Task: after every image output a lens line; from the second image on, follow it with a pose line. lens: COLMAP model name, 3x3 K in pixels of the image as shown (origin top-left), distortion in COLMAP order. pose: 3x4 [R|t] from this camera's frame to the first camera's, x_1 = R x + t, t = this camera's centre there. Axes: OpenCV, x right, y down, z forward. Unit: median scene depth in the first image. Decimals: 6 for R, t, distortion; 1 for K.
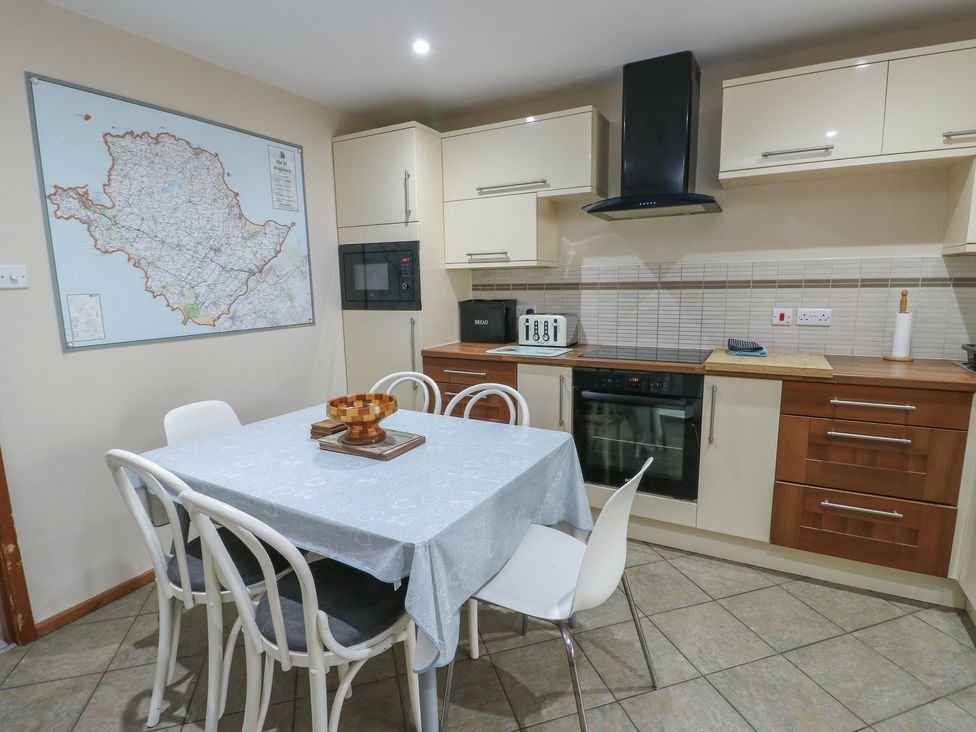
lens RADIAL K [[510.5, 0, 488.3], [0, 510.5, 364.3], [0, 0, 1]] dist [0.002453, -0.014612]
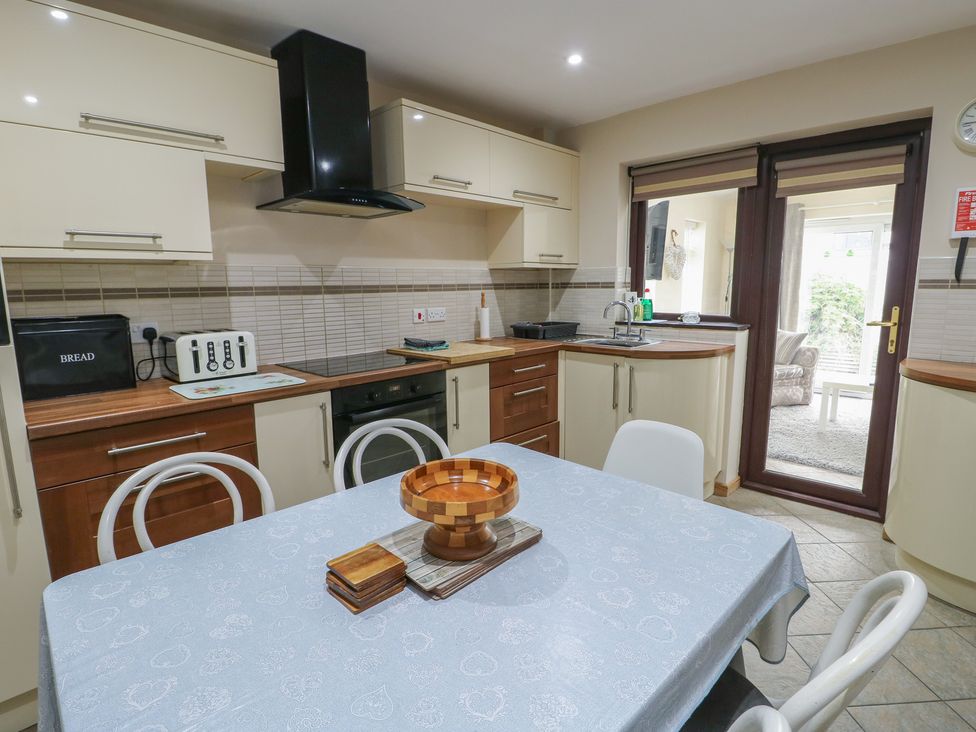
lens RADIAL K [[510.5, 0, 486.8], [0, 510.5, 361.3], [0, 0, 1]] dist [0.002453, -0.014612]
pose [[0.266591, -0.131678, 0.954772, -0.486414], [0.159077, 0.983048, 0.091160, -0.067627], [-0.950591, 0.127580, 0.283019, 0.493069]]
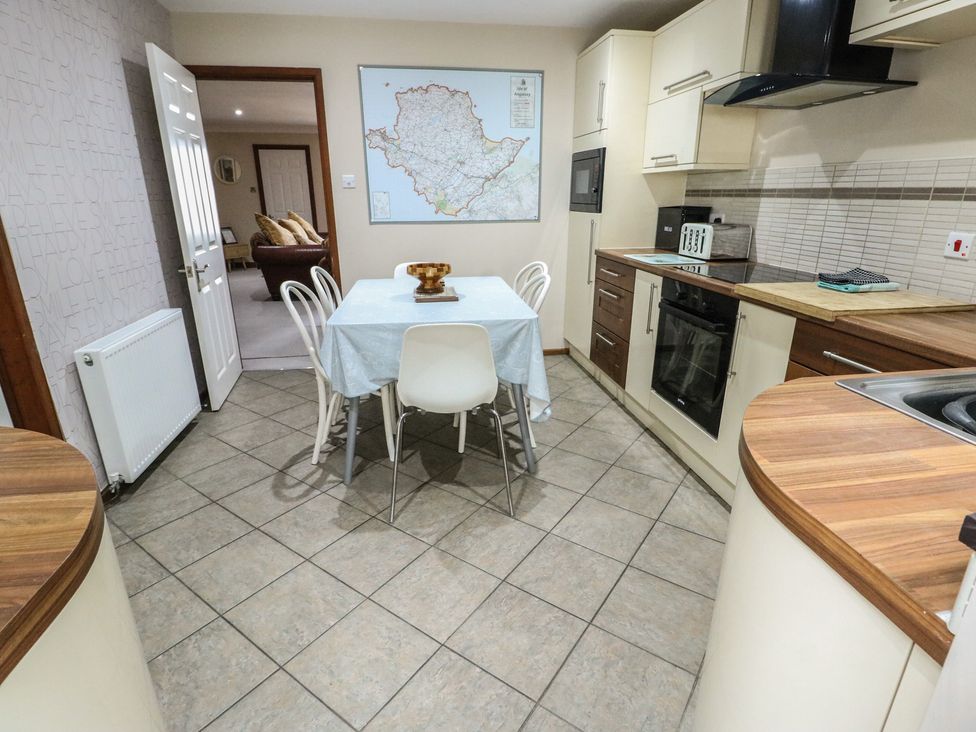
lens RADIAL K [[510.5, 0, 484.7], [0, 510.5, 366.8], [0, 0, 1]] dist [0.002453, -0.014612]
pose [[0.608111, 0.268587, -0.747036, 0.681800], [-0.133222, 0.962208, 0.237502, -0.014431], [0.782594, -0.044905, 0.620911, 0.097416]]
